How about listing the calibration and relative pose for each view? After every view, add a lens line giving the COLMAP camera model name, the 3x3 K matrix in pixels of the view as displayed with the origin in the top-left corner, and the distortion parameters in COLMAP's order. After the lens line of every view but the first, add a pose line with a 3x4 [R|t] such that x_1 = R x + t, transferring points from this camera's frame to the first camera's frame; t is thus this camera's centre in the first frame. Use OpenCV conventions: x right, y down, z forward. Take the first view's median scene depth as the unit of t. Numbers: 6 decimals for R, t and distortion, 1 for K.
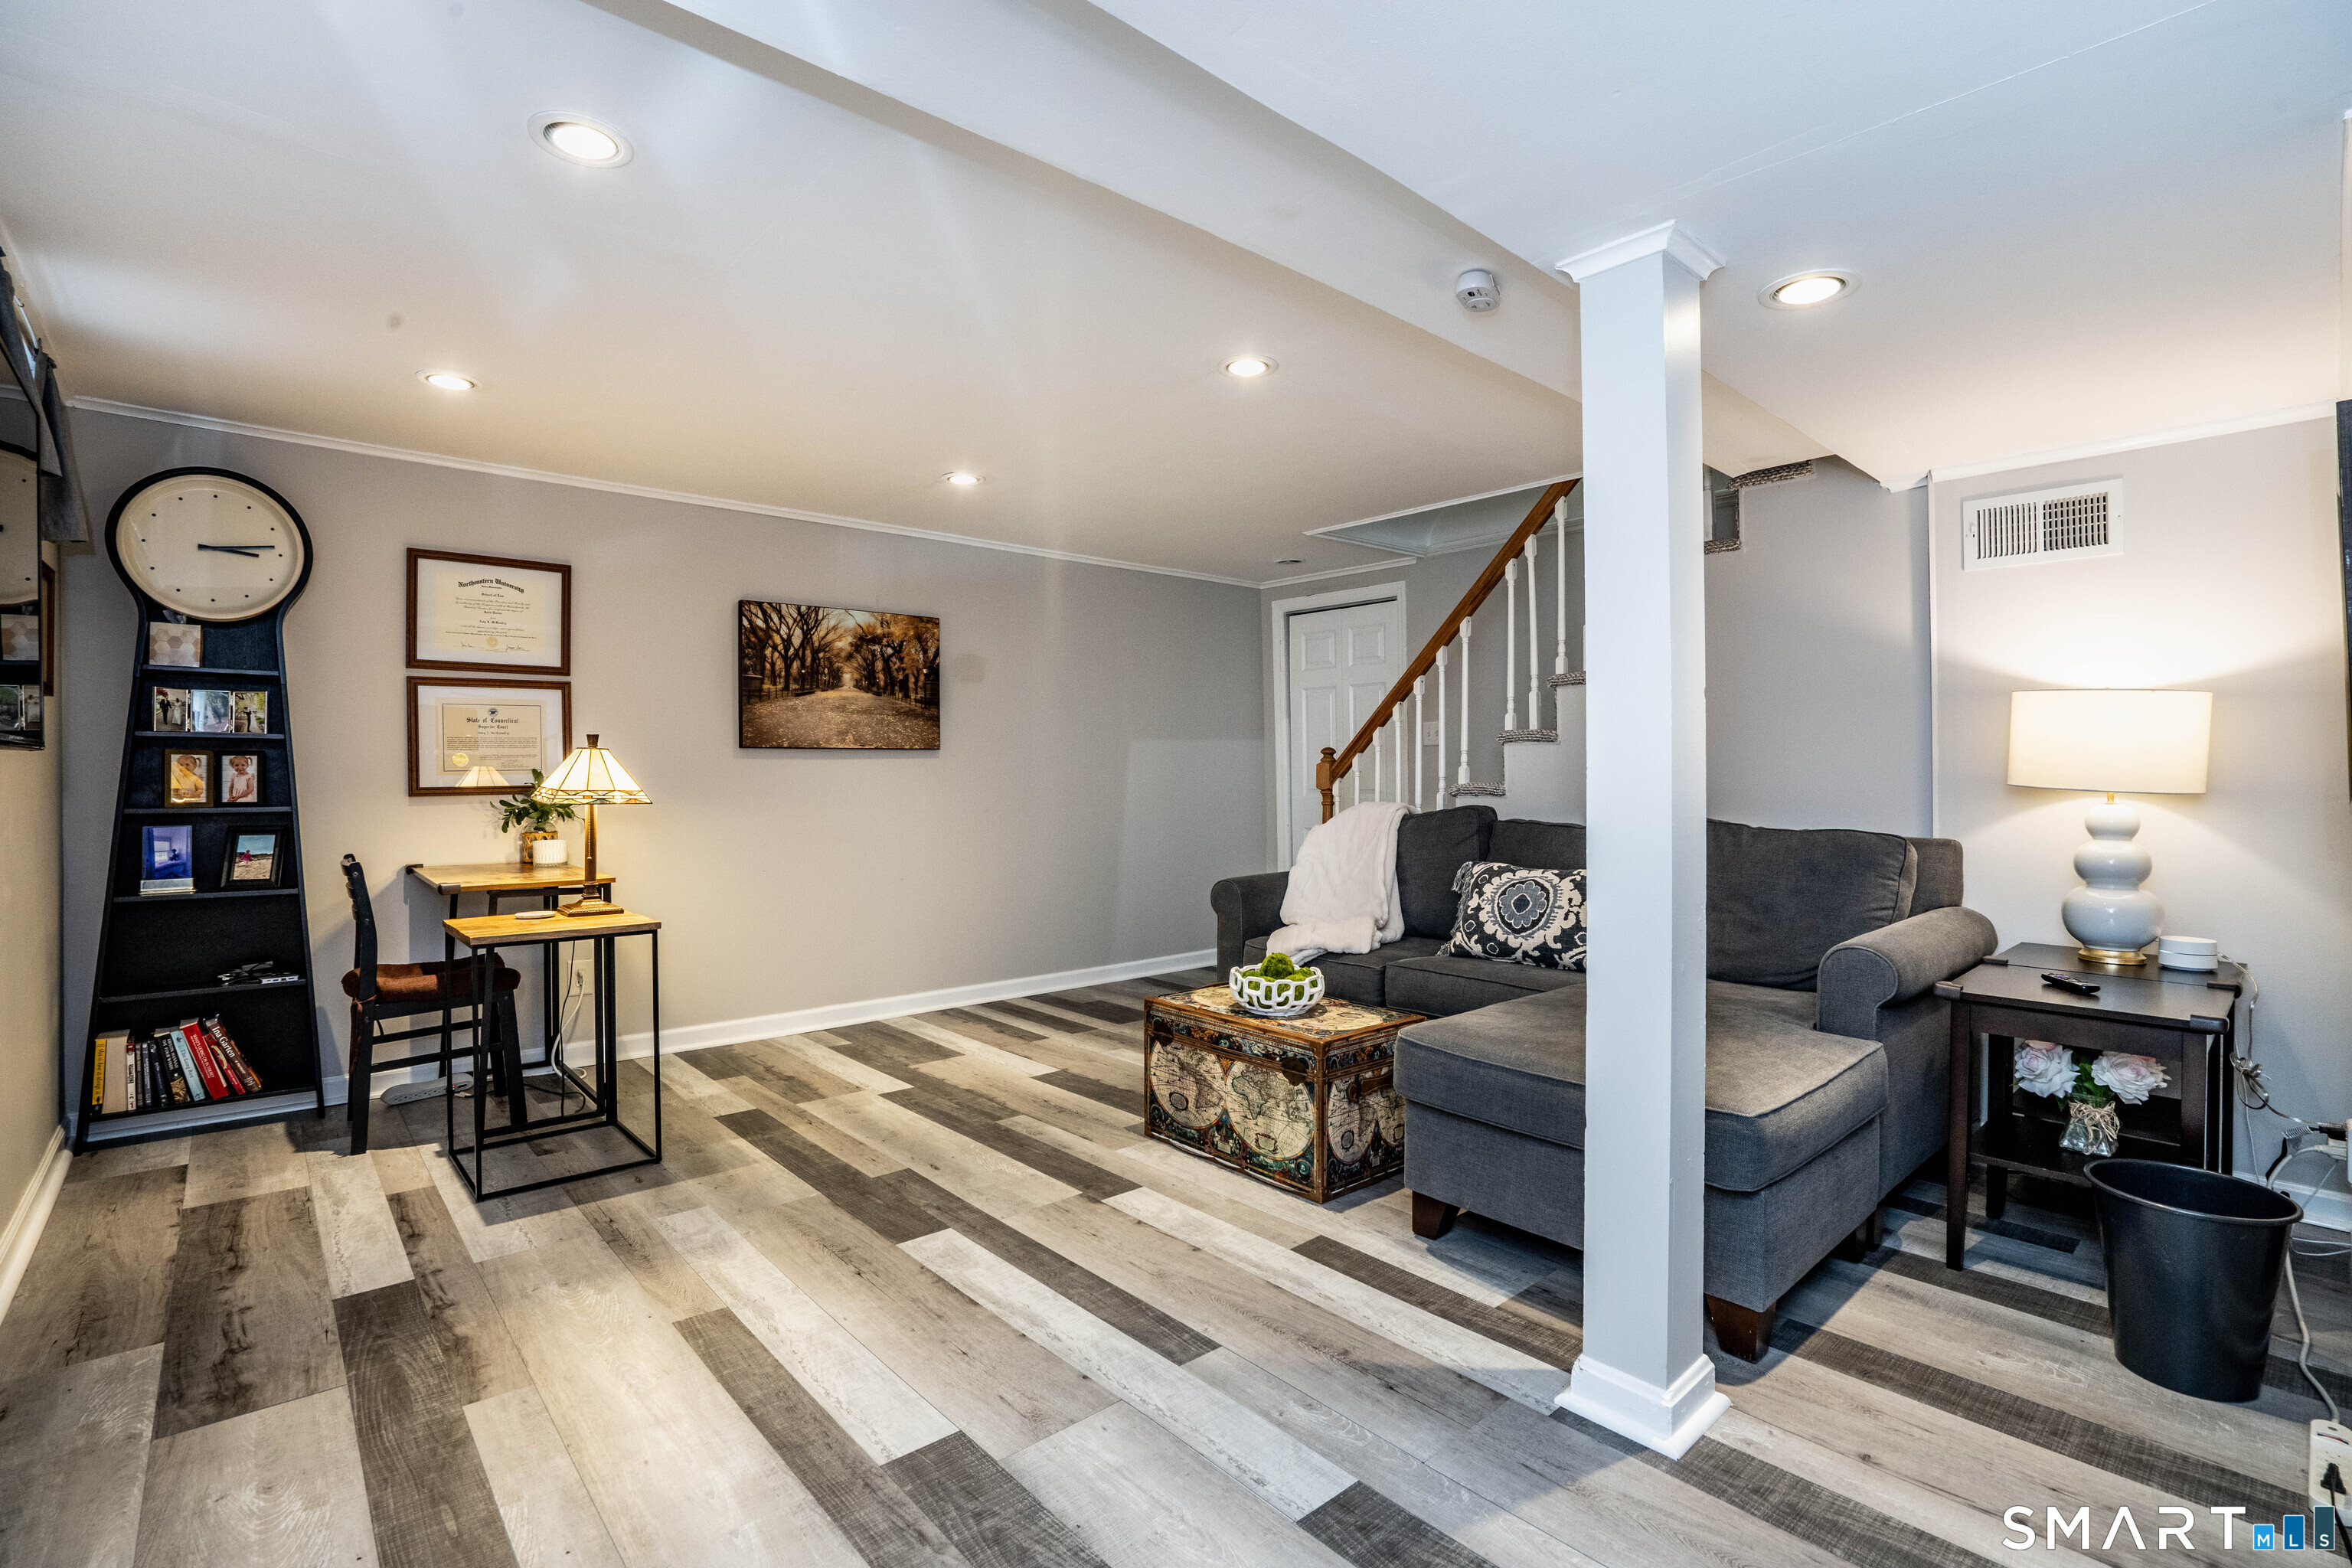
lens RADIAL K [[1069.1, 0, 1155.1], [0, 1069.1, 796.1], [0, 0, 1]] dist [-0.007591, 0.002806]
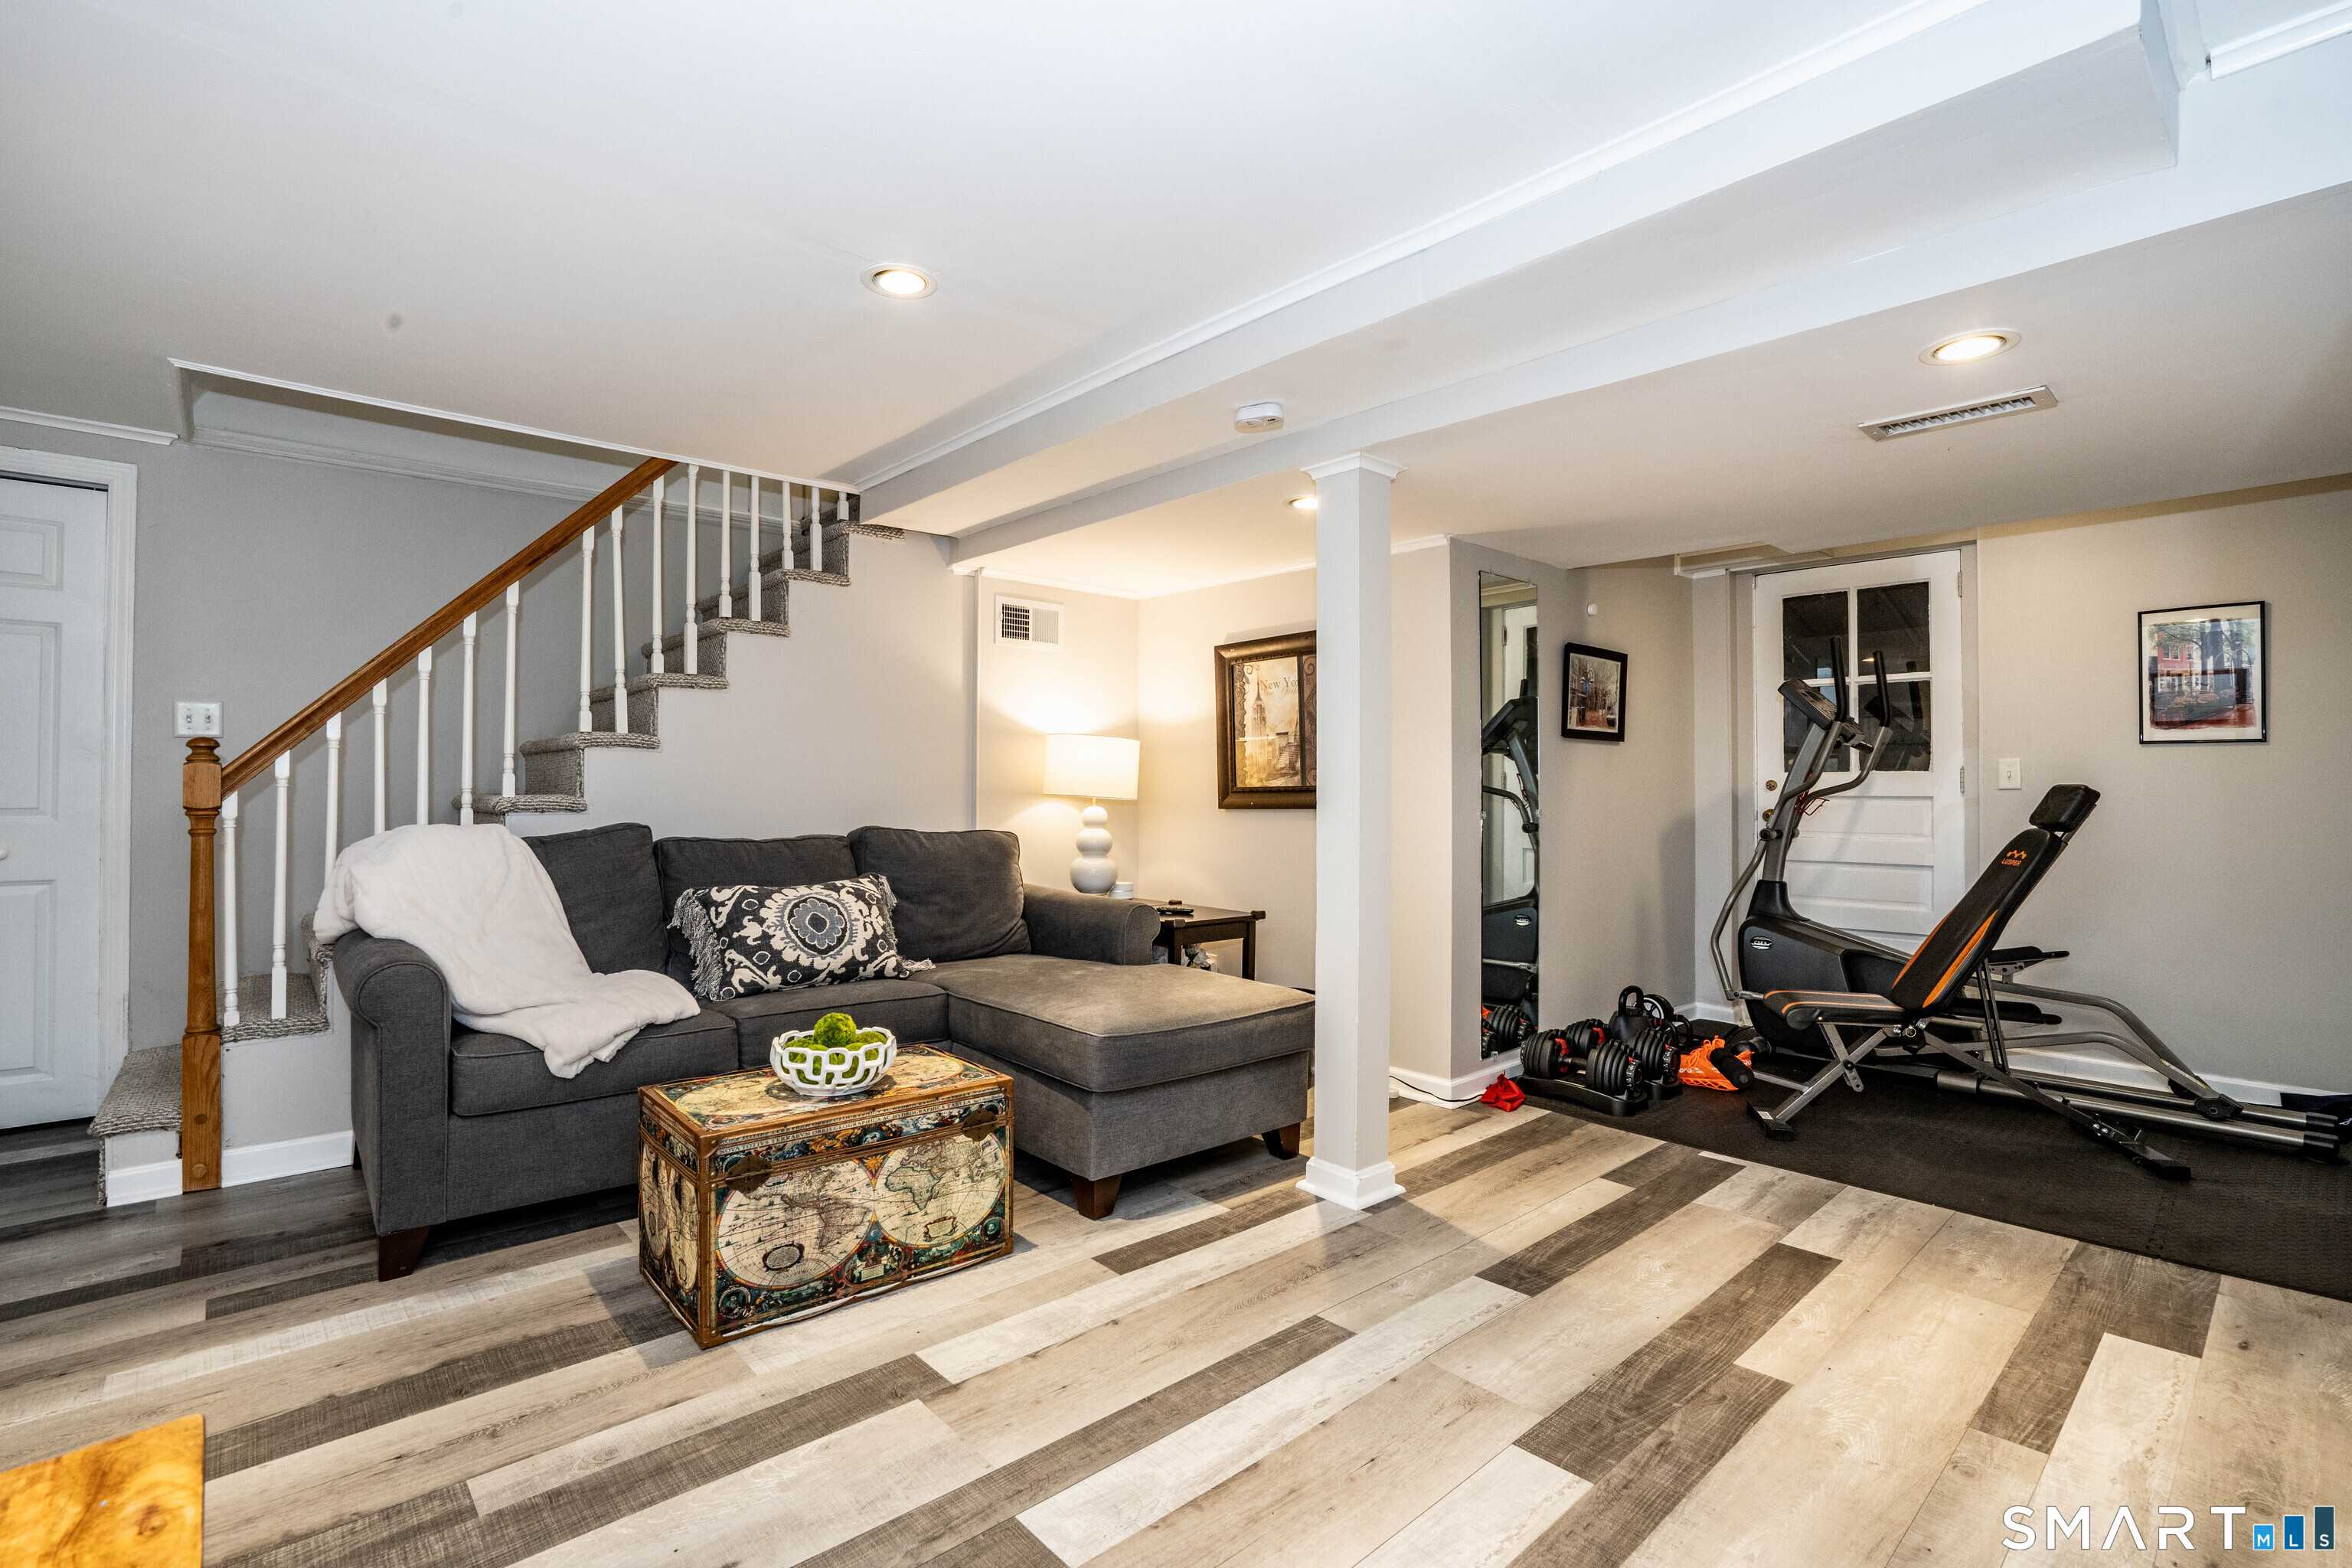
lens RADIAL K [[1069.1, 0, 1178.4], [0, 1069.1, 784.1], [0, 0, 1]] dist [-0.007591, 0.002806]
pose [[-0.021517, 0.012641, 0.999689, -0.733169], [0.000400, 0.999920, -0.012636, -0.013929], [-0.999768, 0.000128, -0.021520, 0.818065]]
